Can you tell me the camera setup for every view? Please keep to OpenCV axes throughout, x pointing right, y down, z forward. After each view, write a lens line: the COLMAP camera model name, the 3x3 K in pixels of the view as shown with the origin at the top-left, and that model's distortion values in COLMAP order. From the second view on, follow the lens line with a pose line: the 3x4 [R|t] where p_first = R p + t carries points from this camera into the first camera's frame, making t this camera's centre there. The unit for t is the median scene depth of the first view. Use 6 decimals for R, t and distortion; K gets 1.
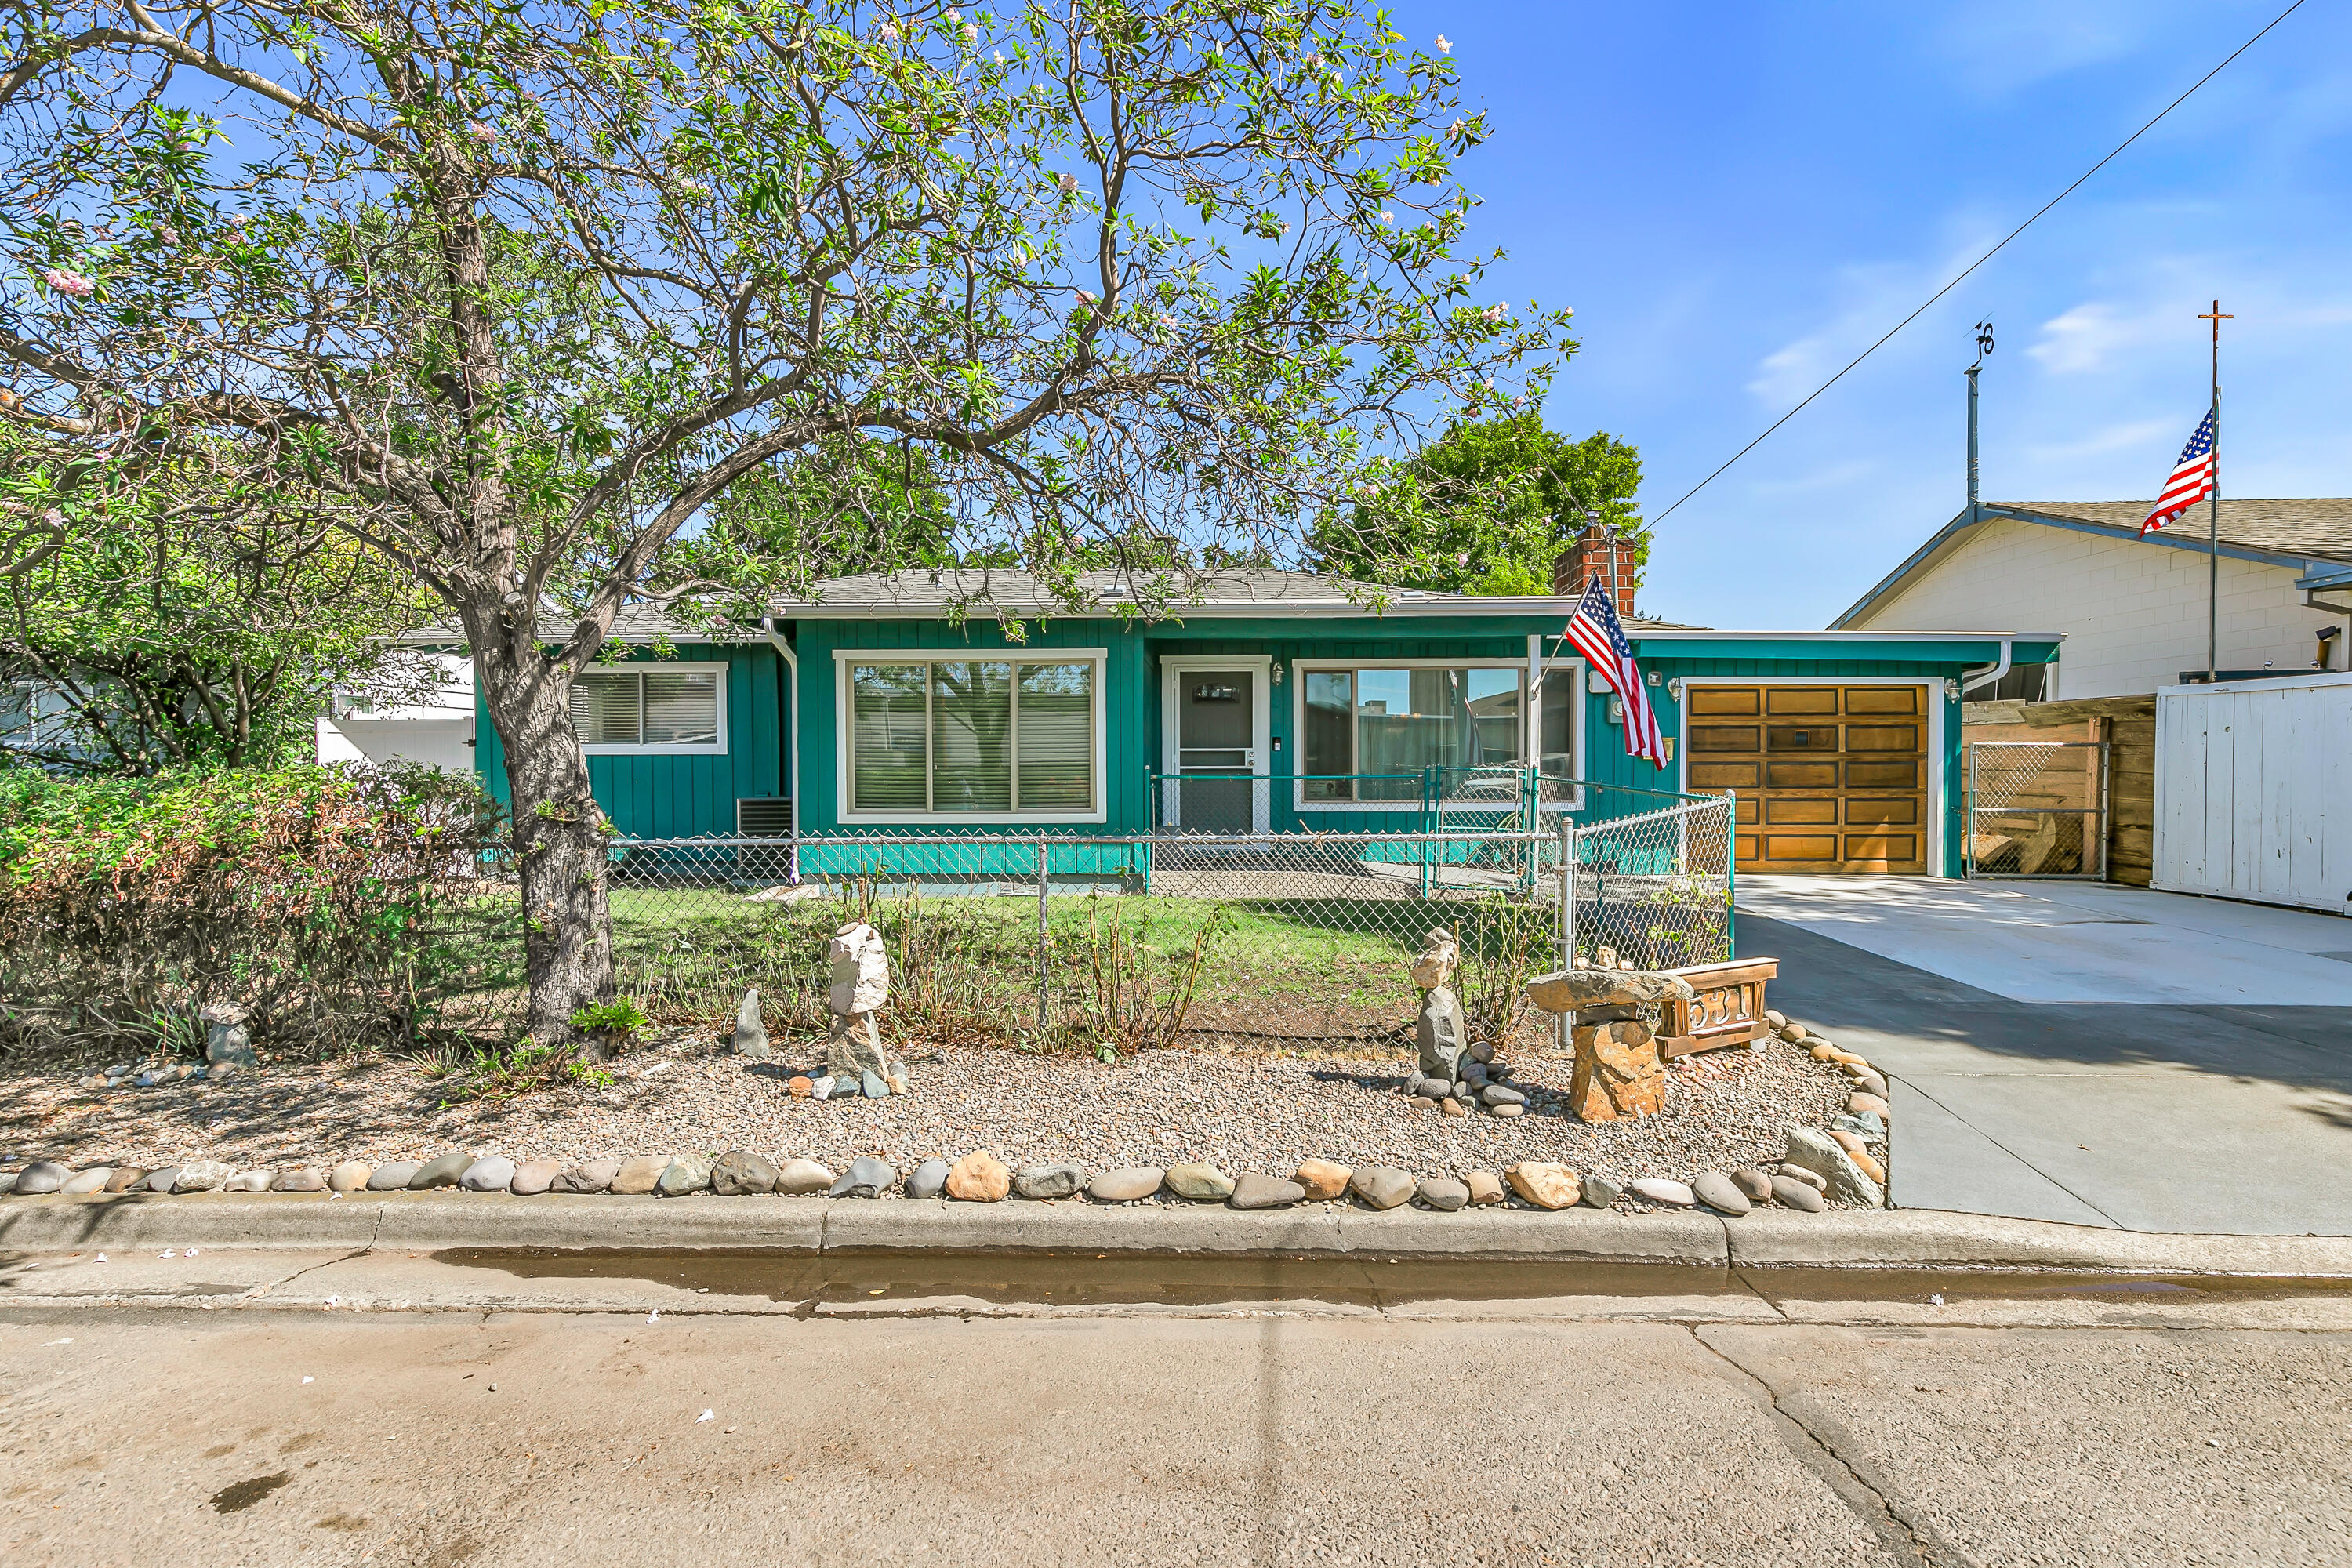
lens RADIAL K [[1117.0, 0, 1171.7], [0, 1117.0, 773.8], [0, 0, 1]] dist [0.010992, -0.002737]
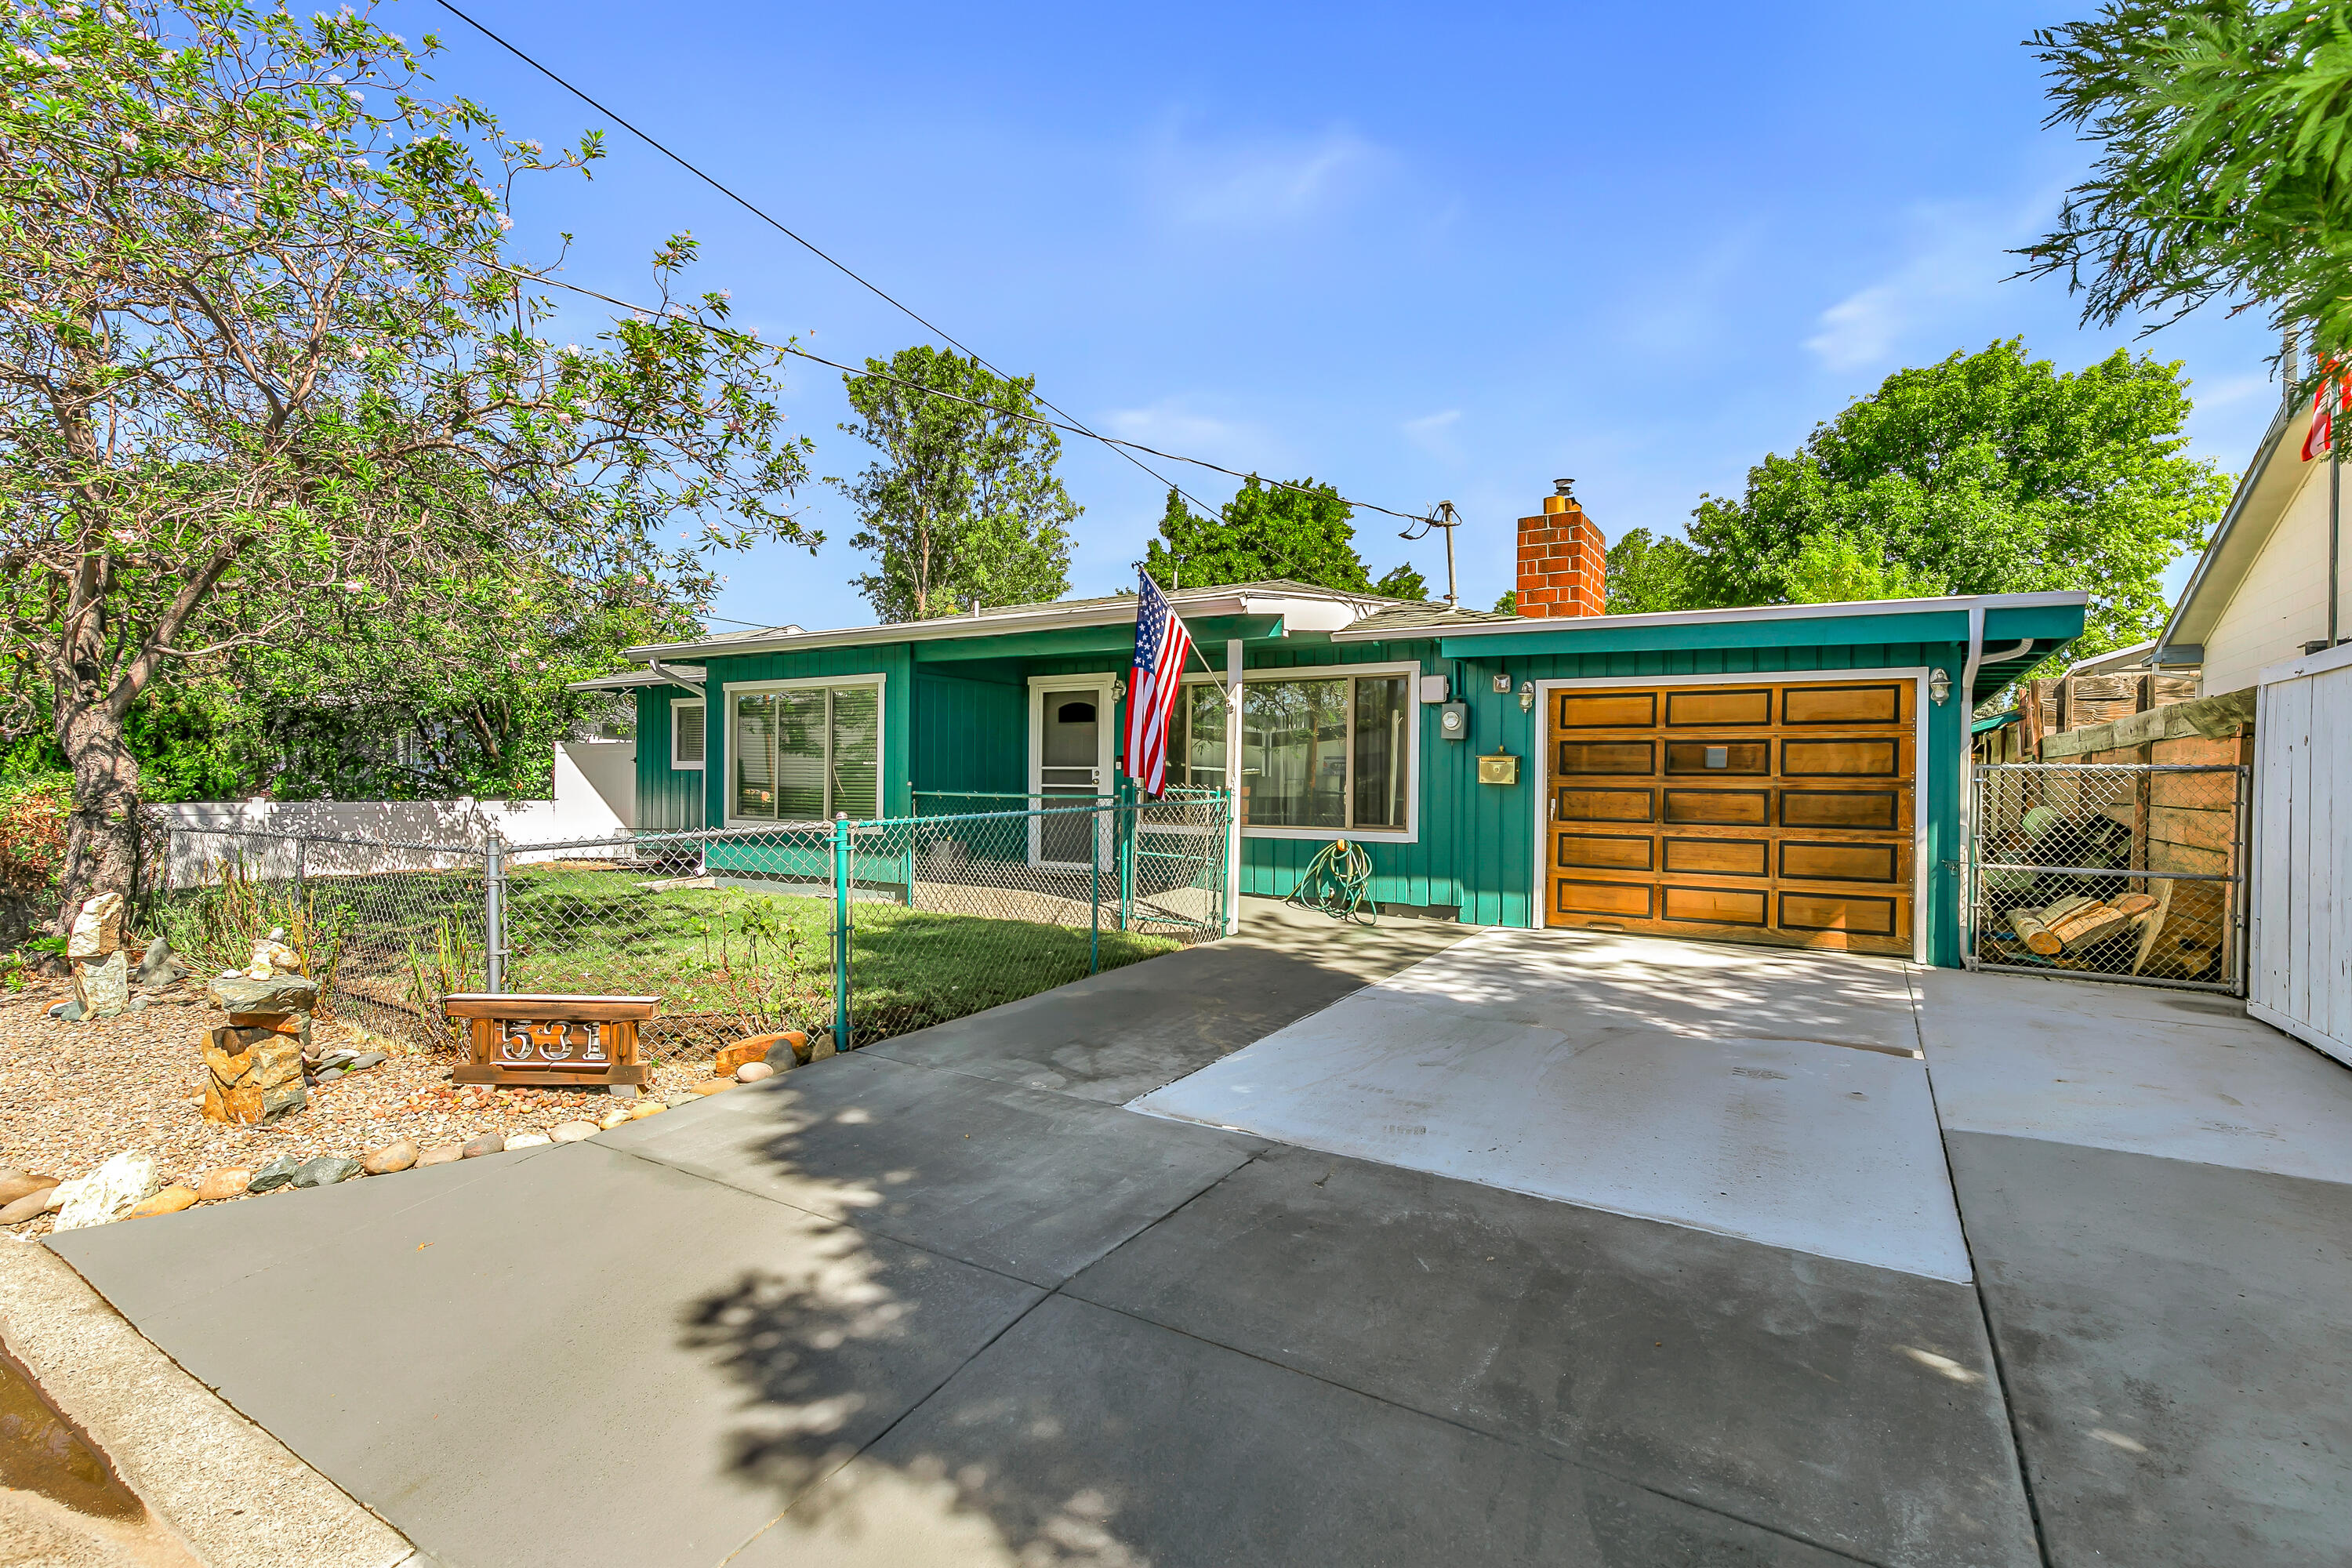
lens RADIAL K [[1068.2, 0, 1169.0], [0, 1068.2, 777.7], [0, 0, 1]] dist [0.009117, -0.000931]
pose [[0.867872, 0.009666, -0.496693, 0.606033], [-0.017329, 0.999791, -0.010823, -0.004538], [0.496485, 0.018000, 0.867859, 0.209935]]
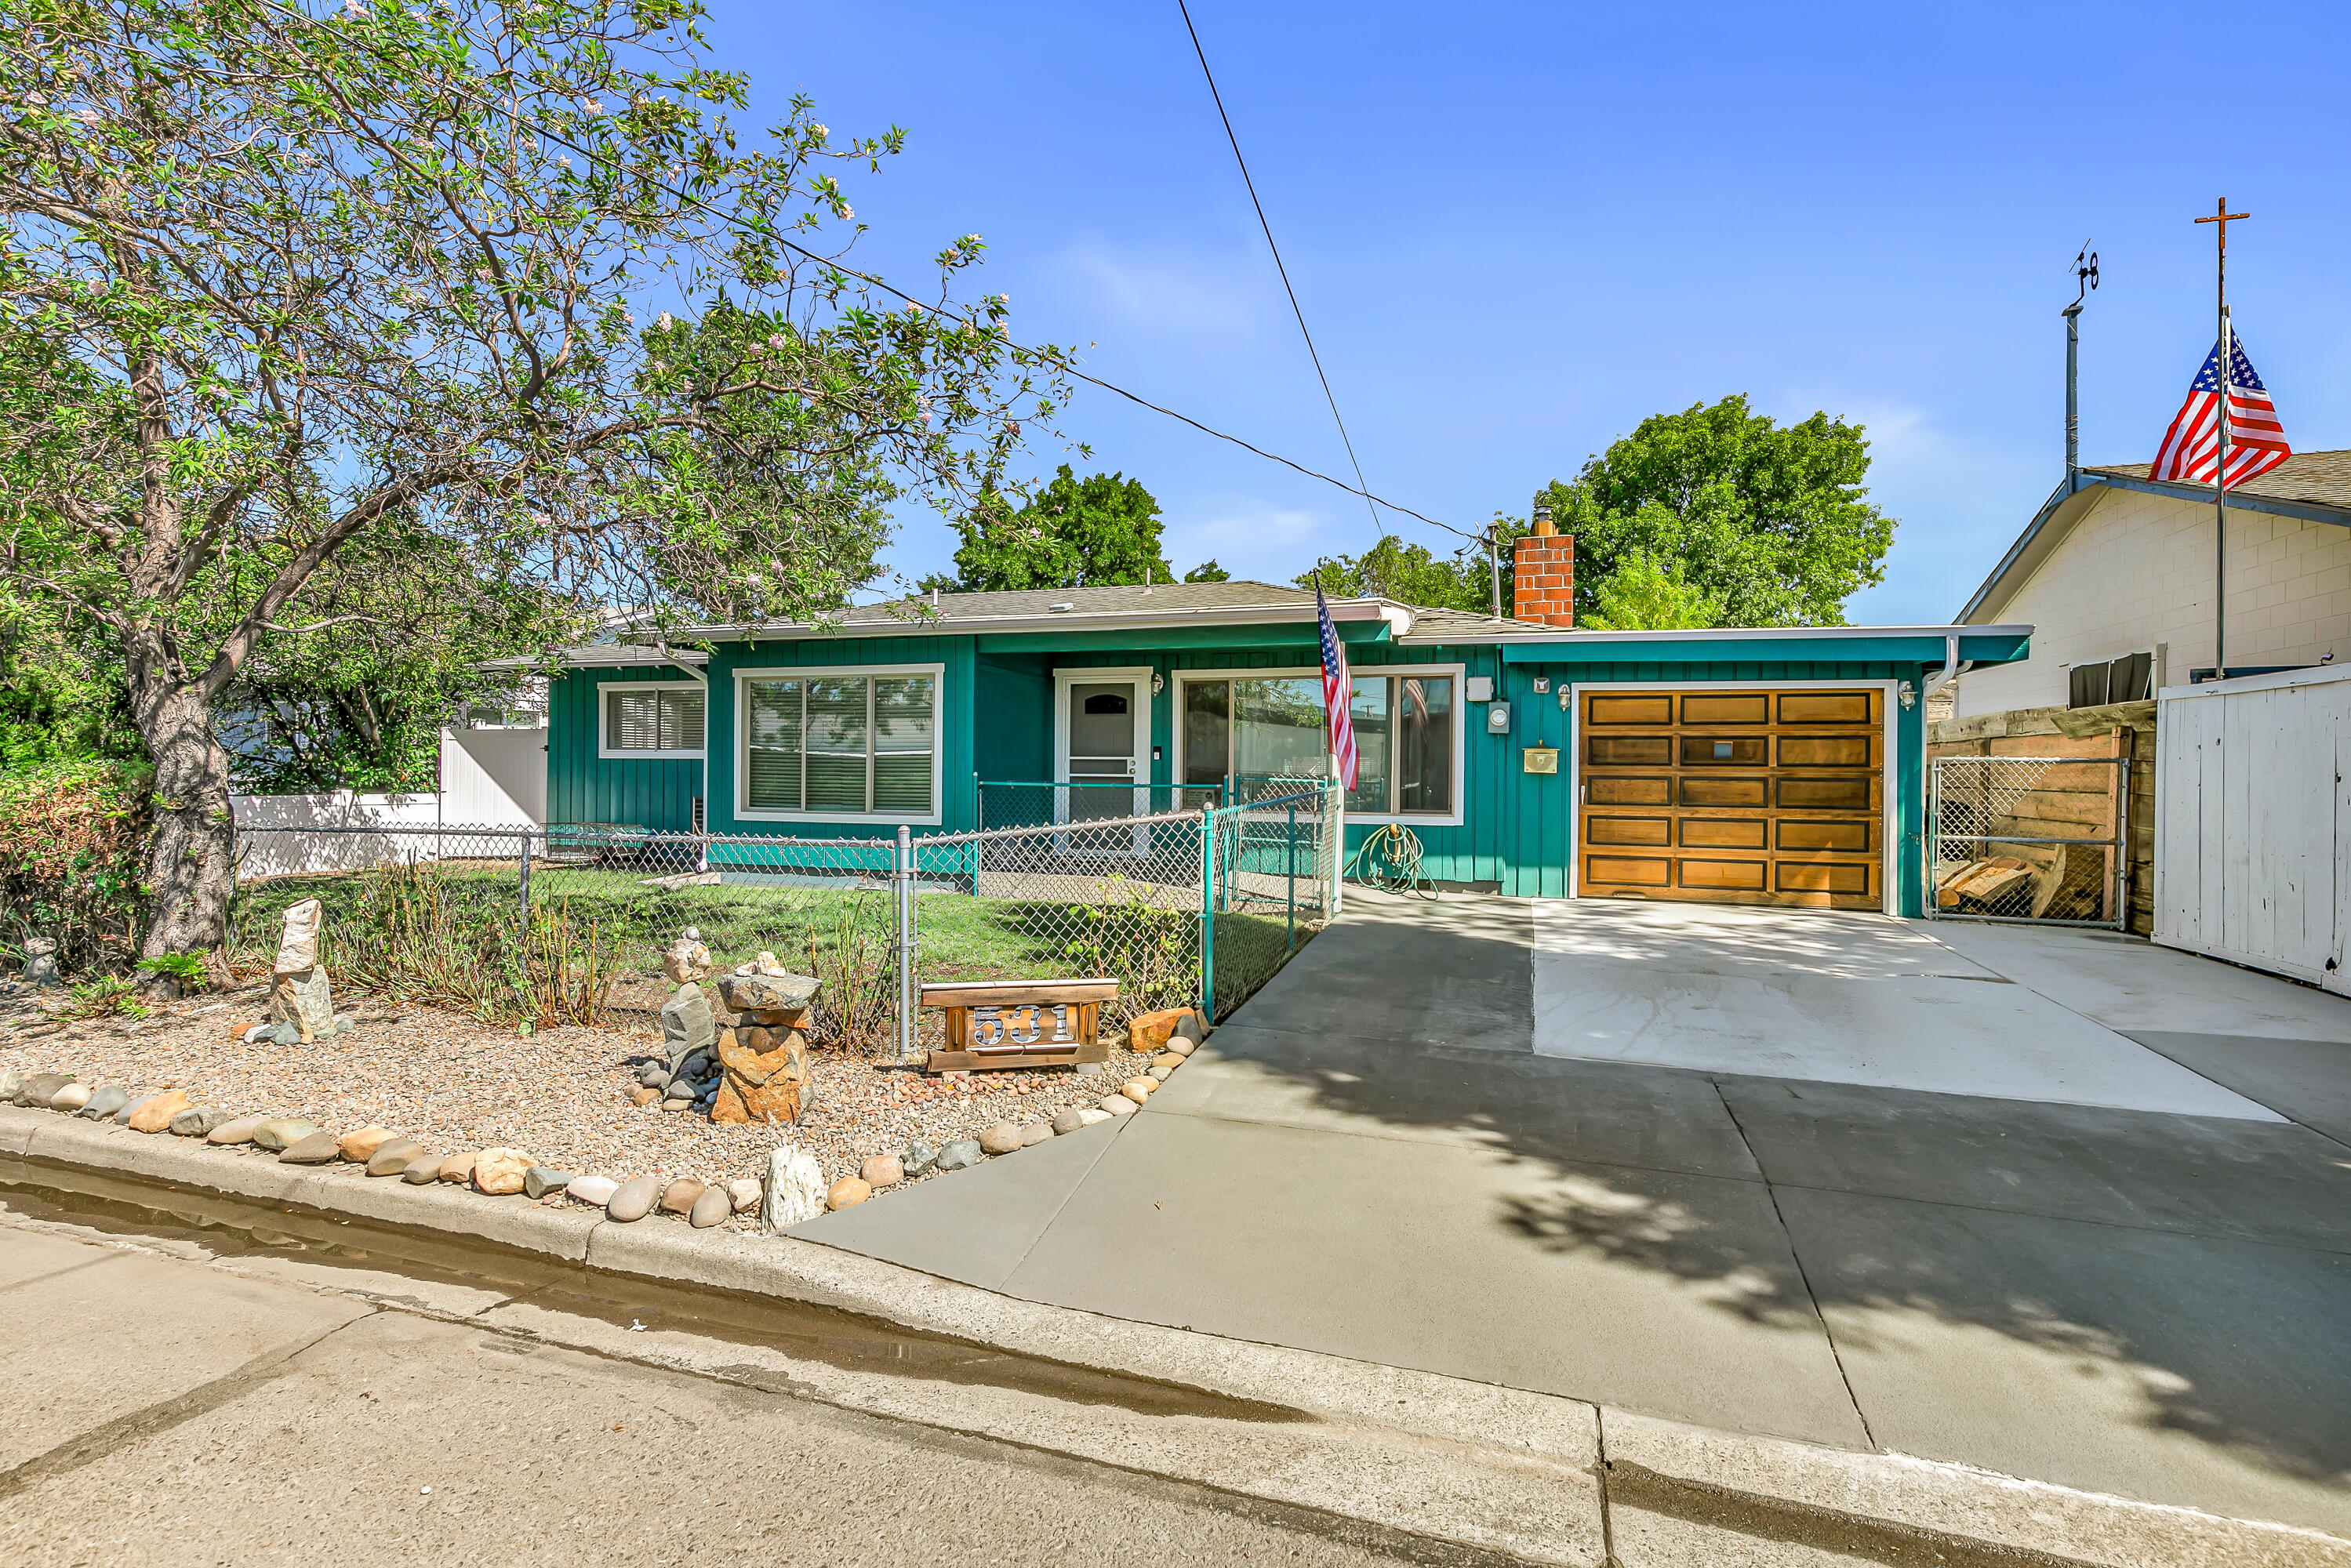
lens RADIAL K [[1067.6, 0, 1159.6], [0, 1067.6, 762.6], [0, 0, 1]] dist [0.009117, -0.000931]
pose [[0.958569, 0.008463, -0.284735, 0.380148], [-0.013601, 0.999778, -0.016073, -0.002651], [0.284536, 0.019280, 0.958472, 0.063722]]
